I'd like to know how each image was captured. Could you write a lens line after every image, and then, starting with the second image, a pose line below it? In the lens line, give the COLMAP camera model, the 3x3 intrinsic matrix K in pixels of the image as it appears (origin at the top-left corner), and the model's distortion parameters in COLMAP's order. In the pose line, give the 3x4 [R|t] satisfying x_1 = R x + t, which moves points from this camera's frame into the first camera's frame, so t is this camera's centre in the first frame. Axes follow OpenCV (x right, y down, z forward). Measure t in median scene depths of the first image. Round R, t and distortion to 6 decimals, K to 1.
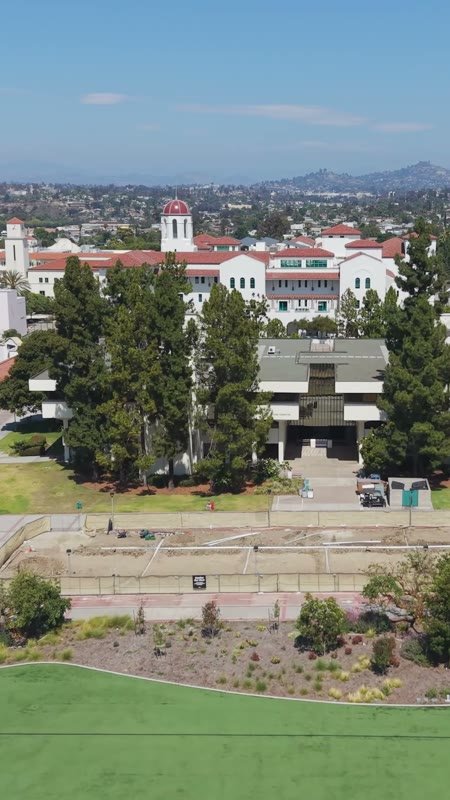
lens RADIAL K [[1004.8, 0, 284.6], [0, 1004.8, 403.2], [0, 0, 1]] dist [0.211303, -0.708106]
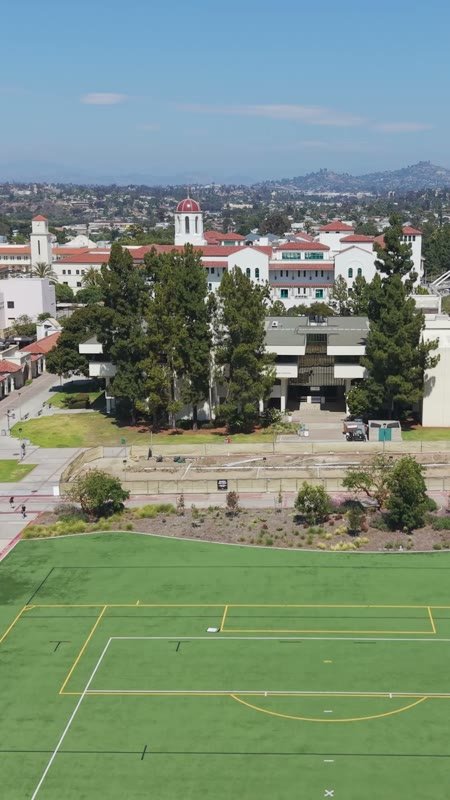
lens RADIAL K [[1004.8, 0, 284.6], [0, 1004.8, 403.2], [0, 0, 1]] dist [0.211303, -0.708106]
pose [[1.000000, 0.000200, -0.000615, -0.000532], [-0.000200, 1.000000, 0.000211, 0.034828], [0.000615, -0.000211, 1.000000, -0.168295]]
